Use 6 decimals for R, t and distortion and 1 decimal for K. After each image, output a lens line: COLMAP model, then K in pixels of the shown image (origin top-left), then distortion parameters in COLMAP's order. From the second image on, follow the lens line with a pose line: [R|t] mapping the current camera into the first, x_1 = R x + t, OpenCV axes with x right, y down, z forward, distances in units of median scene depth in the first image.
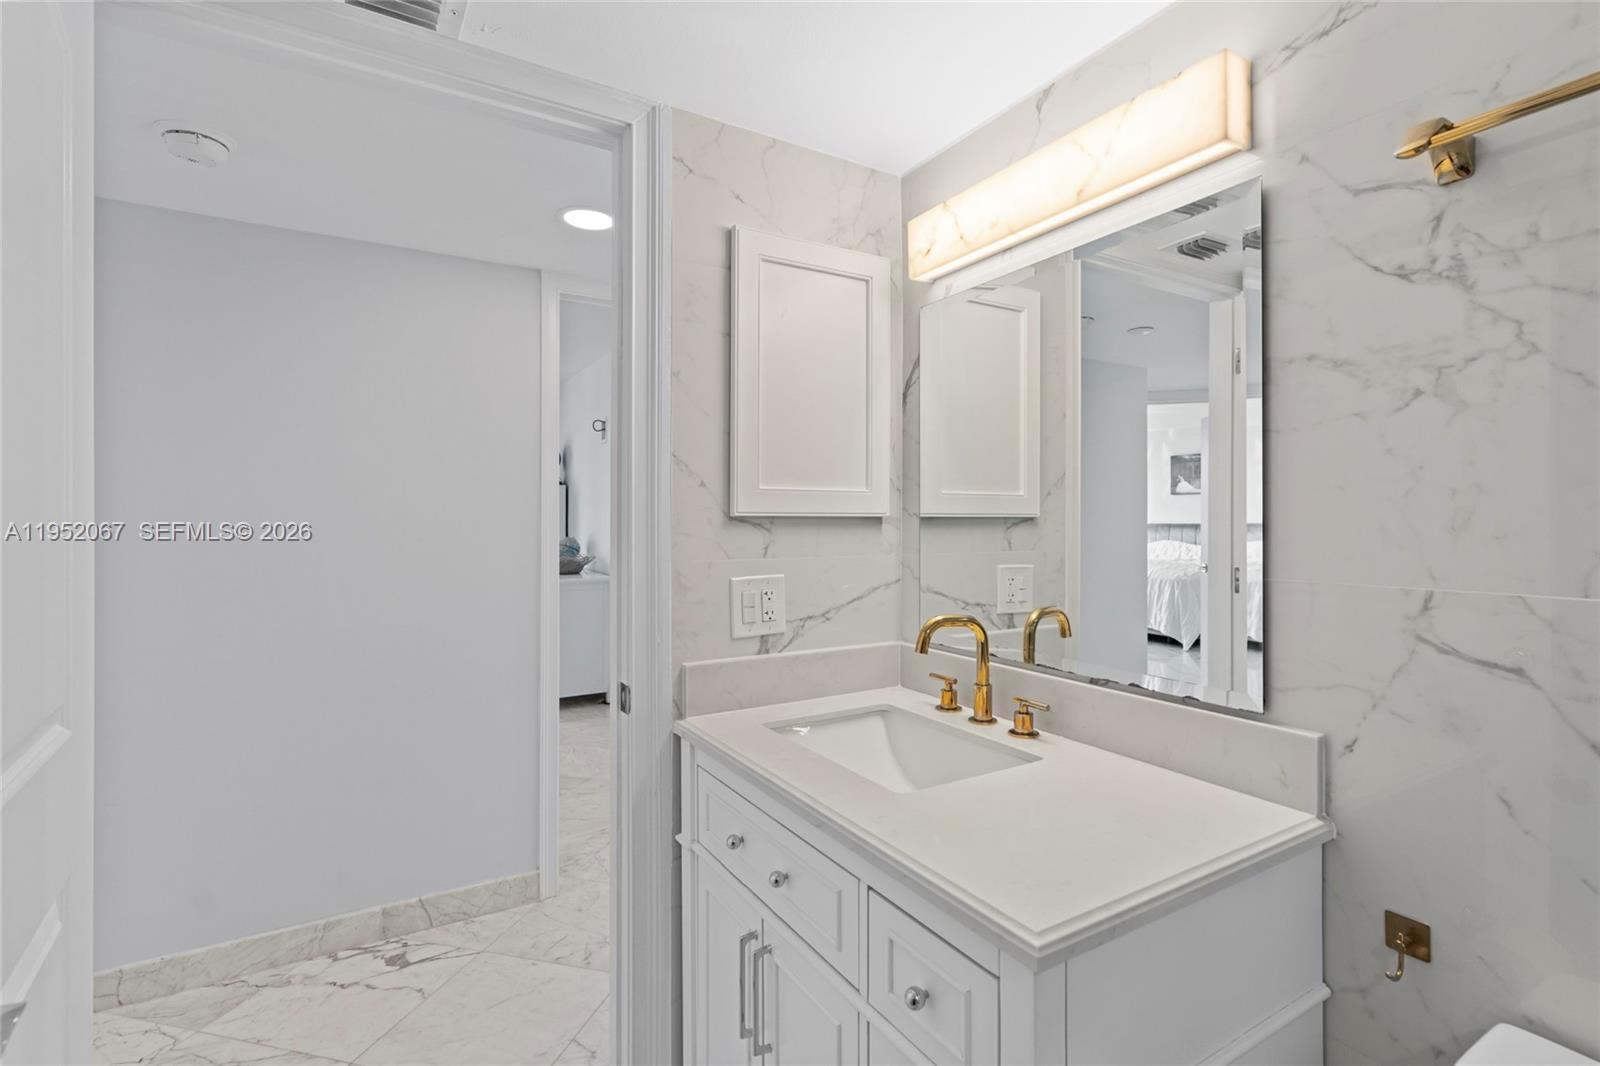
lens RADIAL K [[718.1, 0, 803.6], [0, 718.1, 522.5], [0, 0, 1]] dist [0.000876, 0.000164]
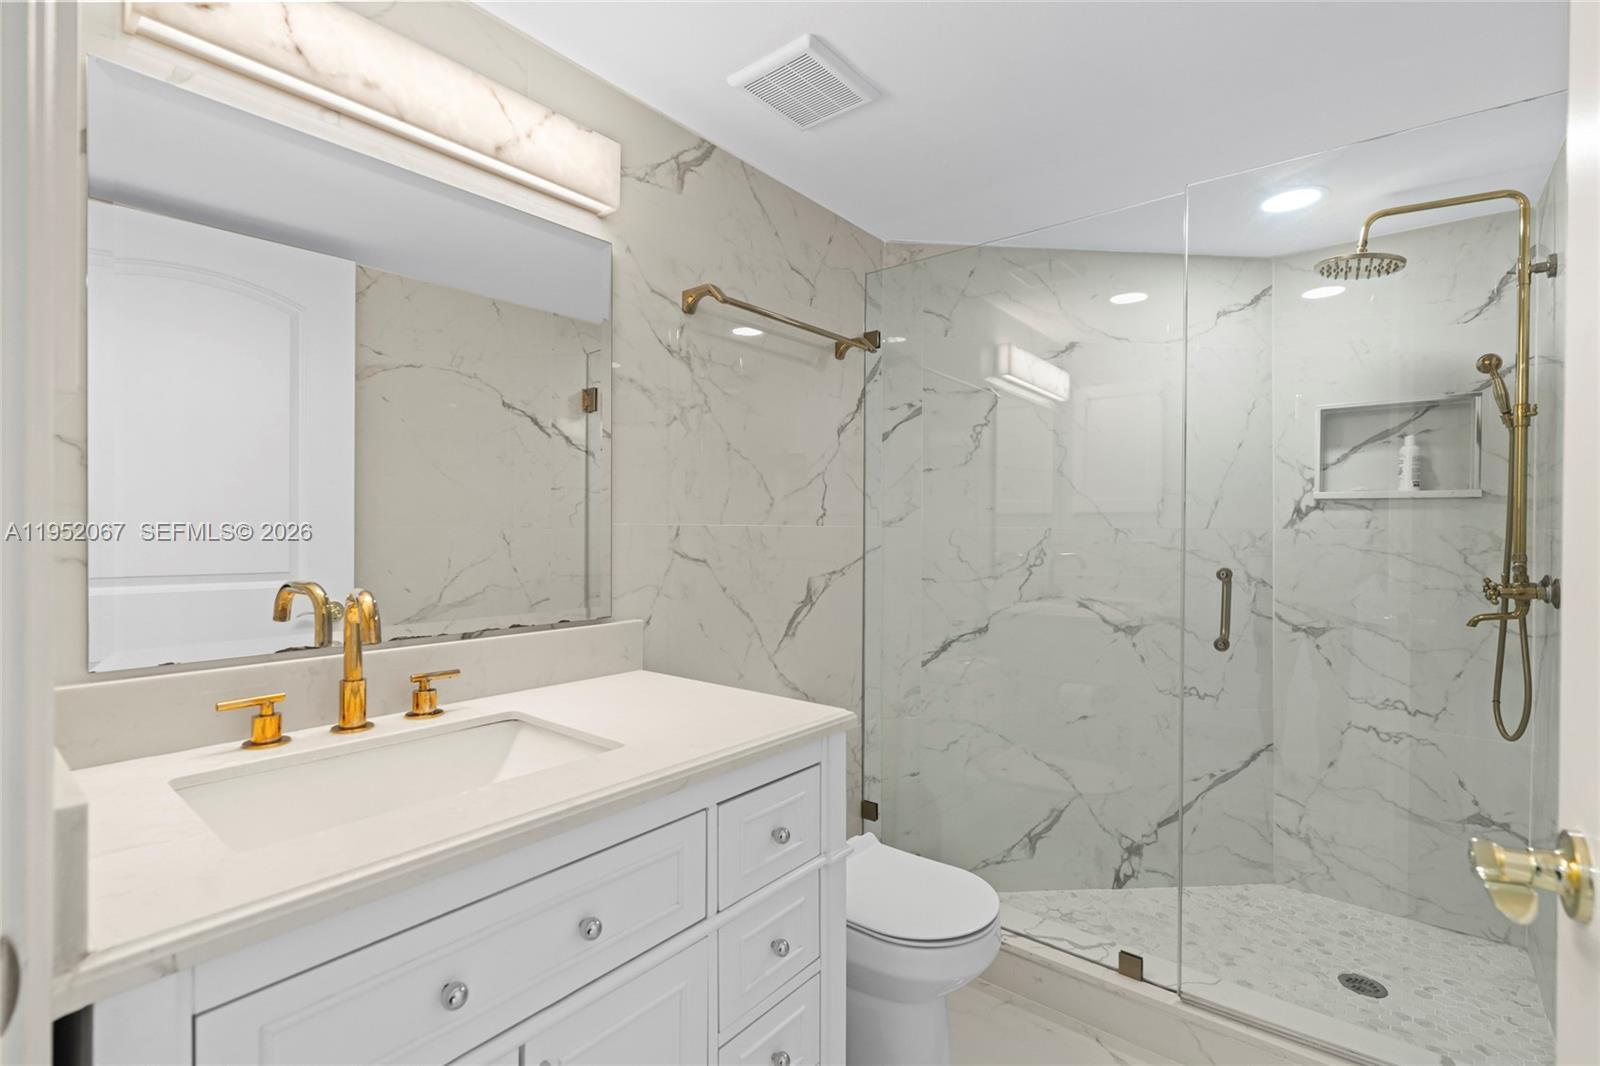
lens RADIAL K [[734.6, 0, 800.0], [0, 734.6, 533.0], [0, 0, 1]] dist [0.002235, 0.000097]
pose [[-0.321975, -0.007135, 0.946721, -1.023711], [-0.008639, 0.999952, 0.004598, 0.101499], [-0.946709, -0.006699, -0.322021, 1.291772]]
